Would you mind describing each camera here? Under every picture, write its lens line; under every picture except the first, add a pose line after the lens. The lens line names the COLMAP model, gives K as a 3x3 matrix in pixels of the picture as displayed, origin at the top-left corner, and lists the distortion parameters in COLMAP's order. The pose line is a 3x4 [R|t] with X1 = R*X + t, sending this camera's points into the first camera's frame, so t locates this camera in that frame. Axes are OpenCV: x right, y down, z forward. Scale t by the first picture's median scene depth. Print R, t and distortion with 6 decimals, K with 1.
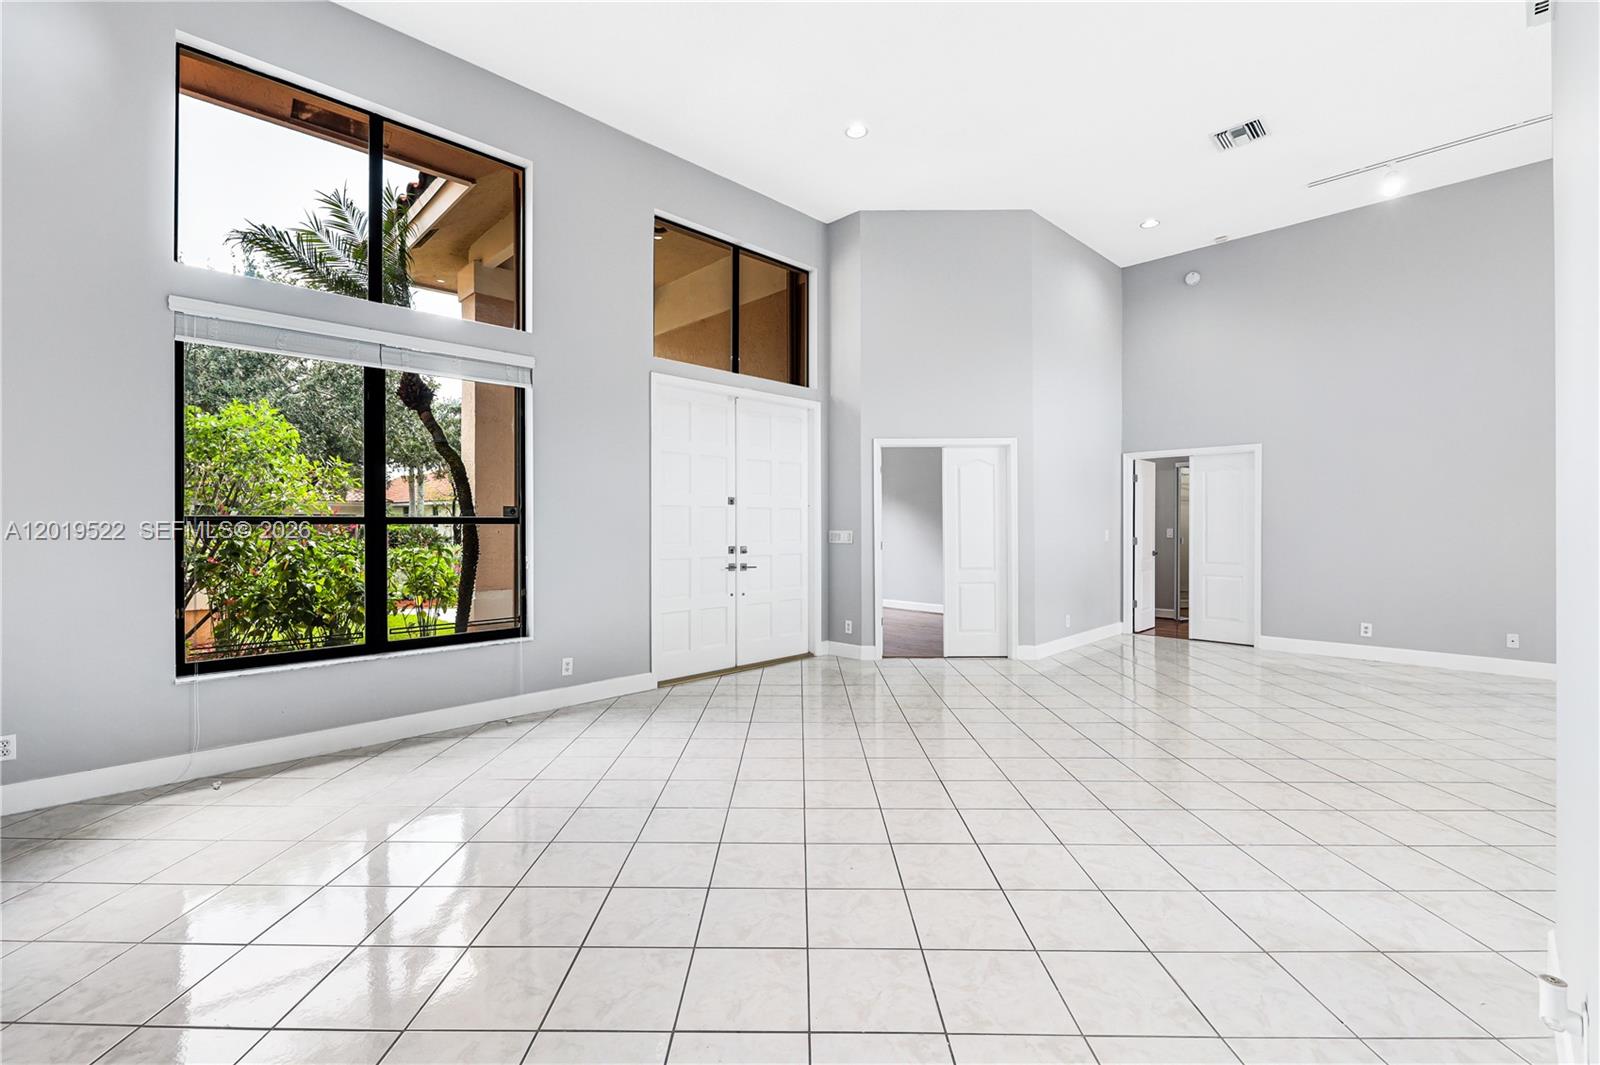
lens RADIAL K [[673.4, 0, 789.7], [0, 673.4, 526.9], [0, 0, 1]] dist [-0.003669, 0.001731]
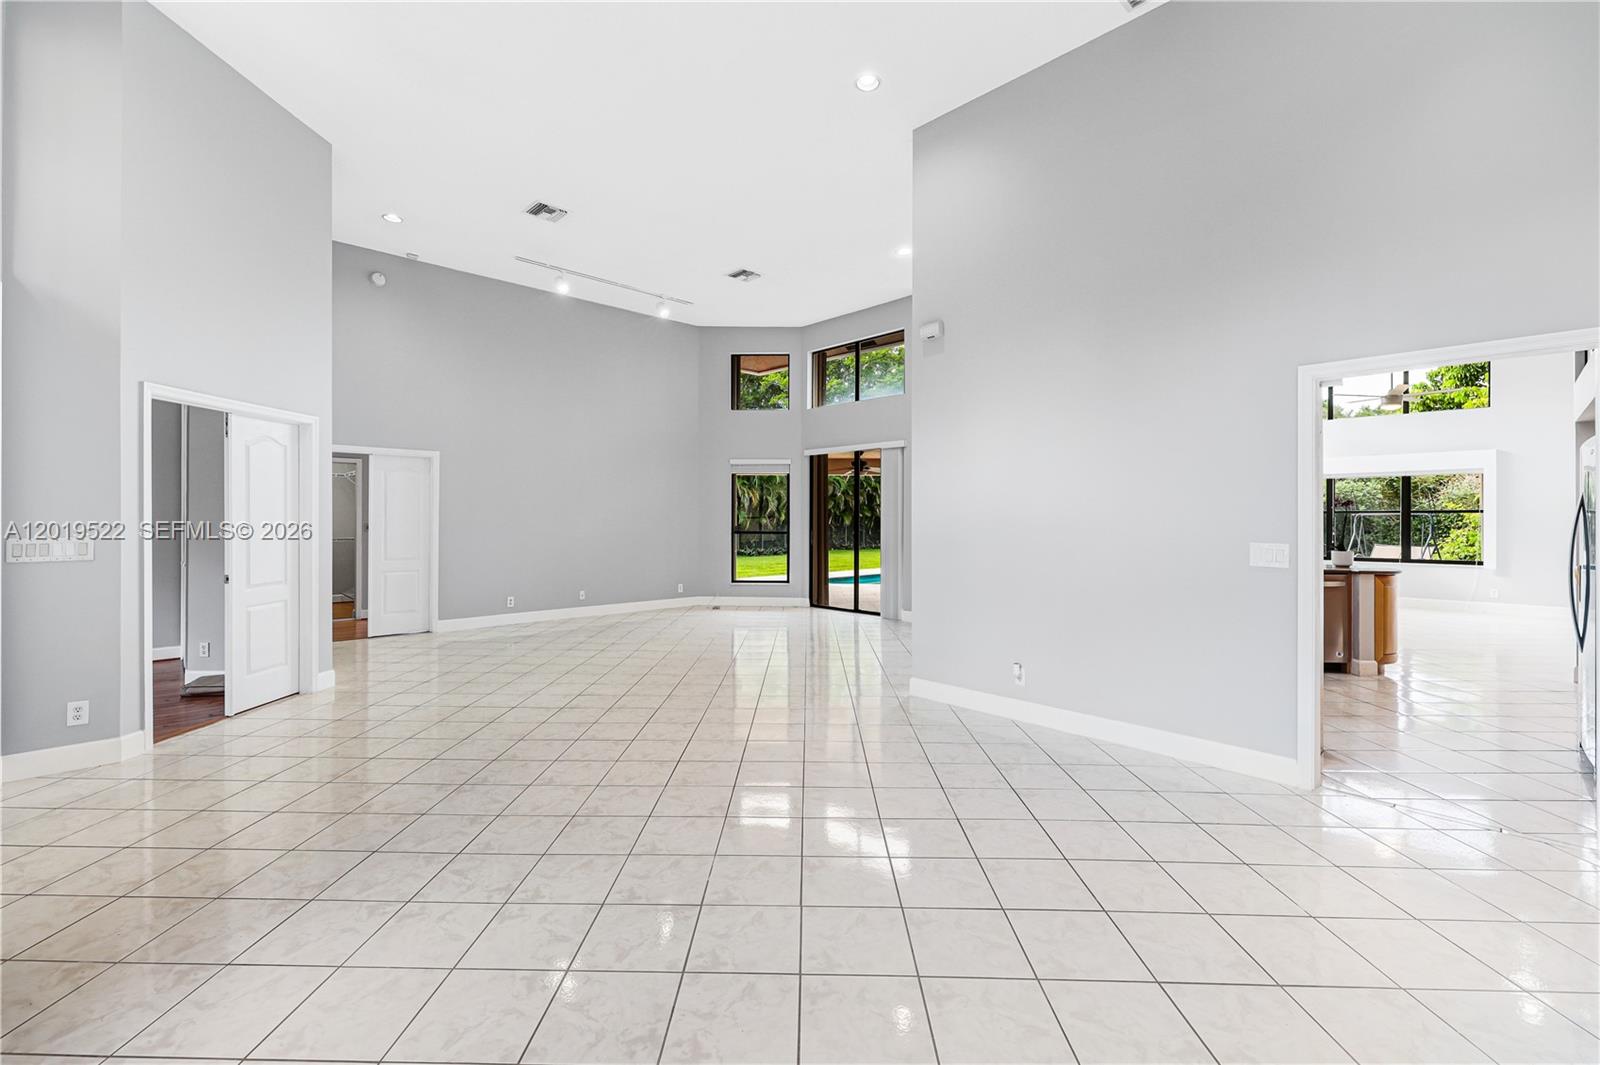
lens RADIAL K [[673.4, 0, 785.8], [0, 673.4, 526.6], [0, 0, 1]] dist [-0.003669, 0.001731]
pose [[0.022597, -0.010163, 0.999693, -0.452746], [0.003989, 0.999941, 0.010076, -0.006908], [-0.999737, 0.003760, 0.022636, 0.416613]]
